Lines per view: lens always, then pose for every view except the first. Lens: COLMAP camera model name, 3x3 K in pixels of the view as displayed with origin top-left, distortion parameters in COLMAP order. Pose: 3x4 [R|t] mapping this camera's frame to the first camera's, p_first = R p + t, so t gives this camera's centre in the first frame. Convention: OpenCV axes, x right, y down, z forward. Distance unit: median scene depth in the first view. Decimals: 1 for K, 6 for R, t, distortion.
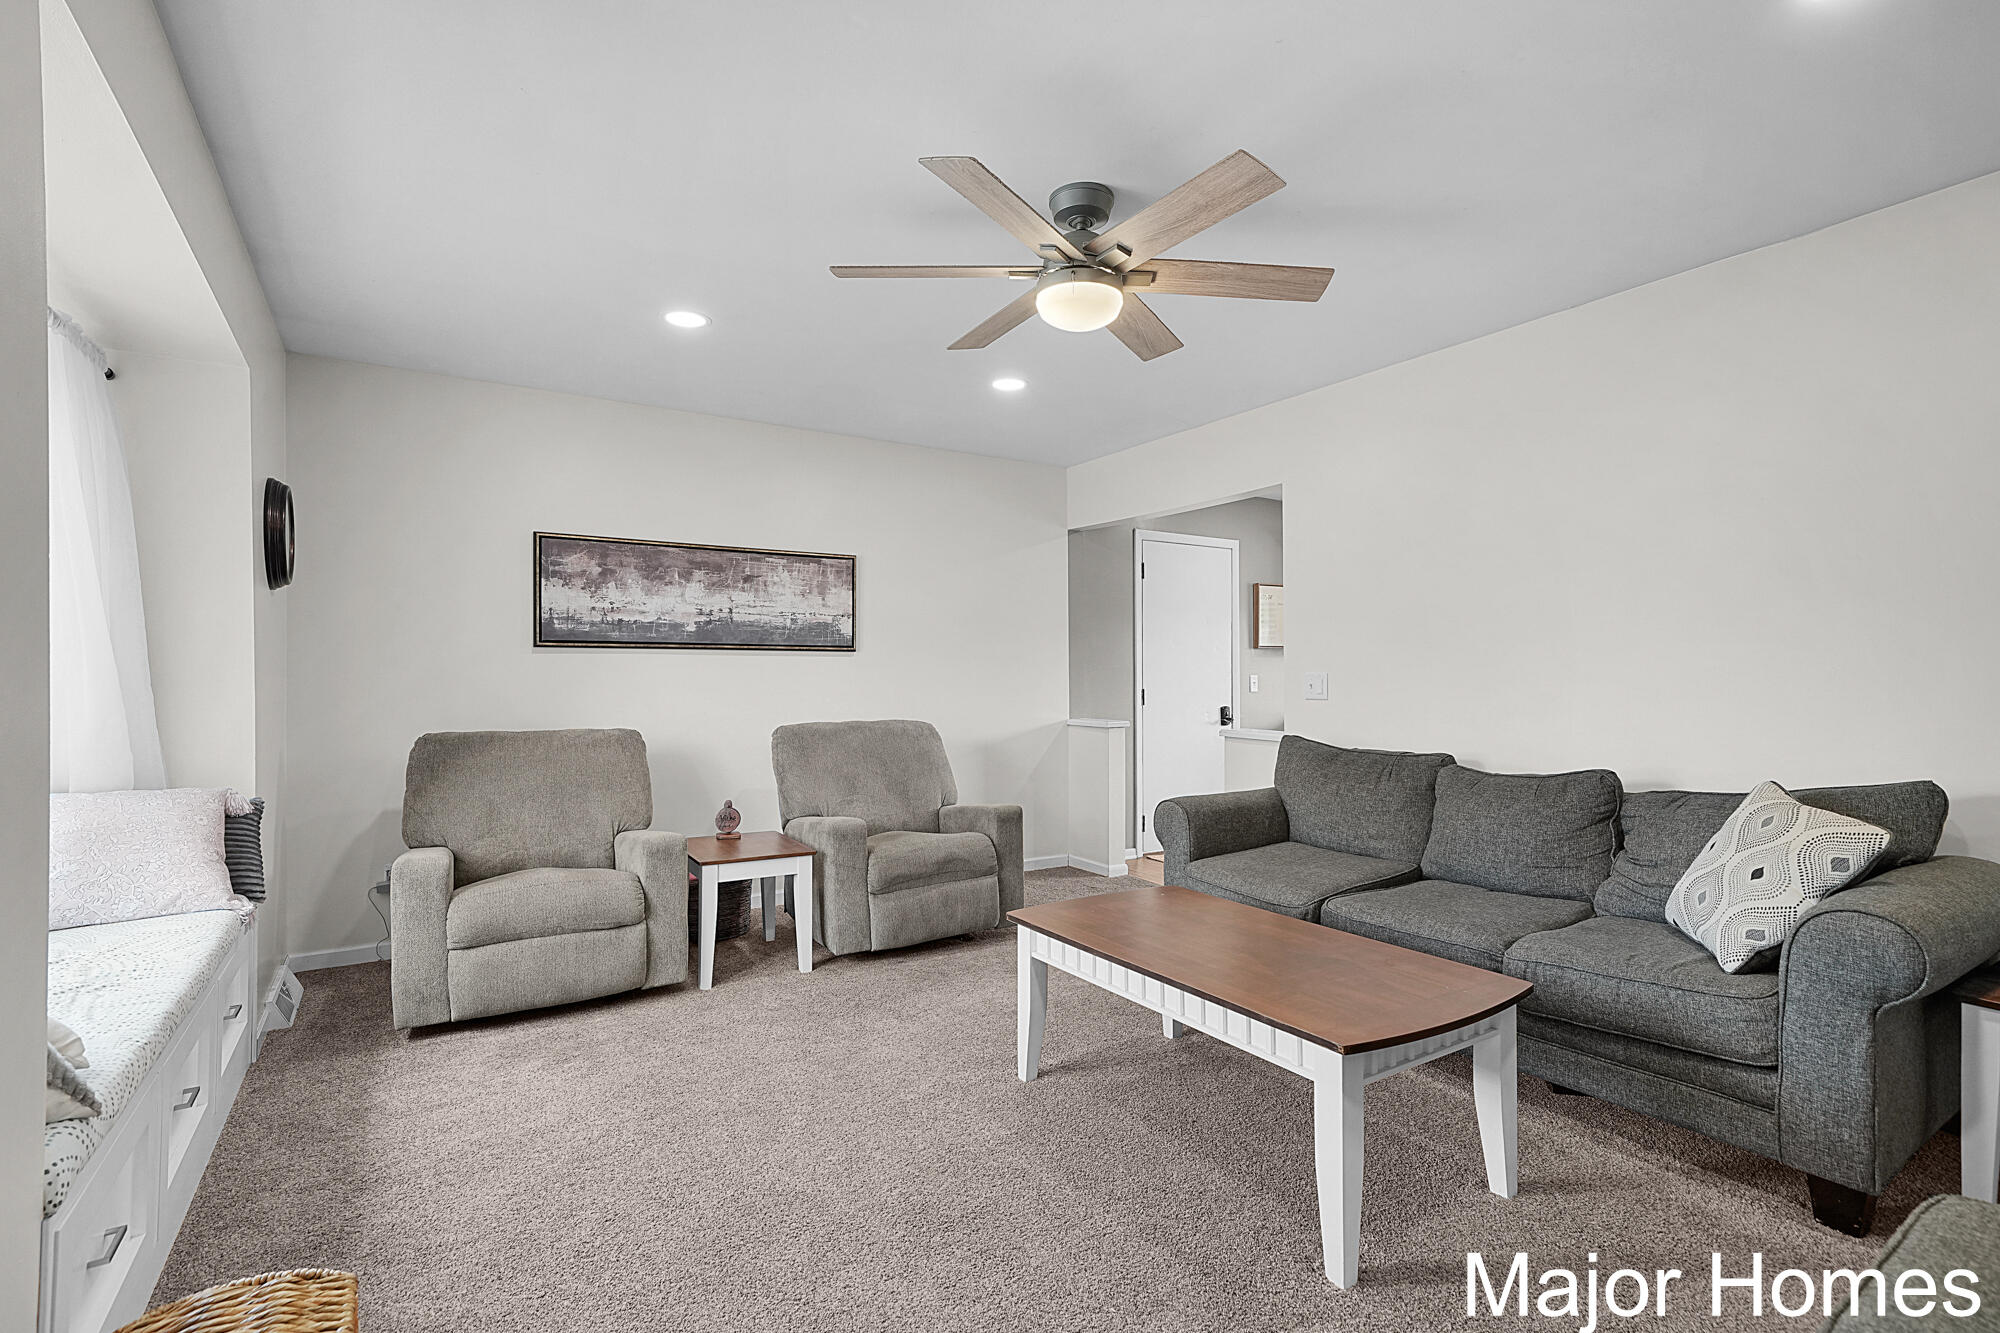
lens RADIAL K [[916.1, 0, 1008.7], [0, 916.1, 676.0], [0, 0, 1]] dist [0.001537, -0.000028]
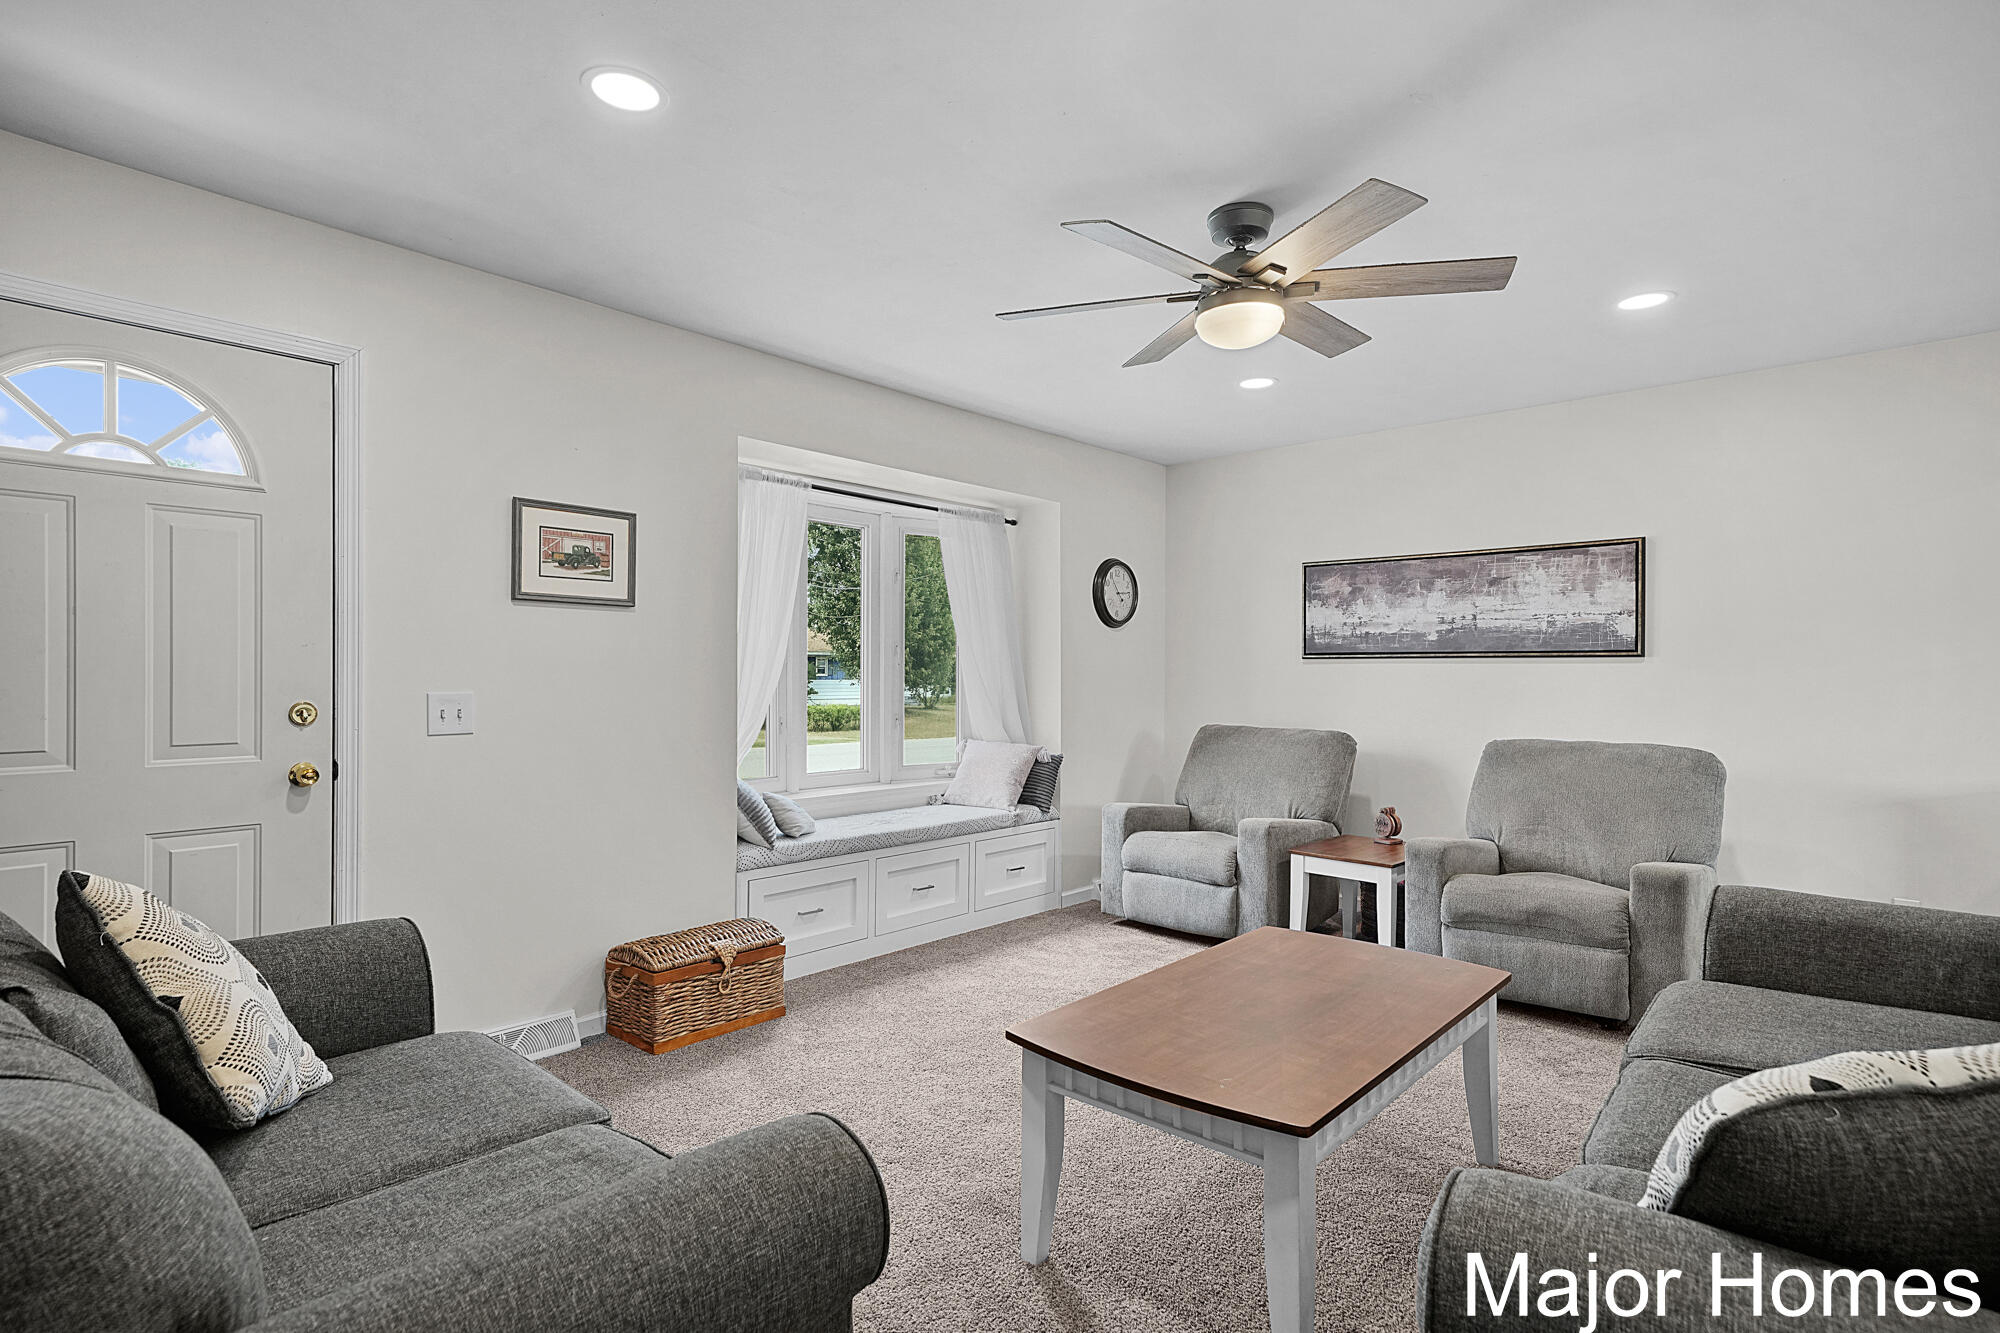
lens RADIAL K [[1031.4, 0, 1016.3], [0, 1031.4, 669.0], [0, 0, 1]] dist [-0.001331, -0.000097]
pose [[0.258865, 0.000934, -0.965913, 0.632572], [-0.003047, 0.999995, 0.000151, -0.016162], [0.965909, 0.002904, 0.258867, 0.265387]]
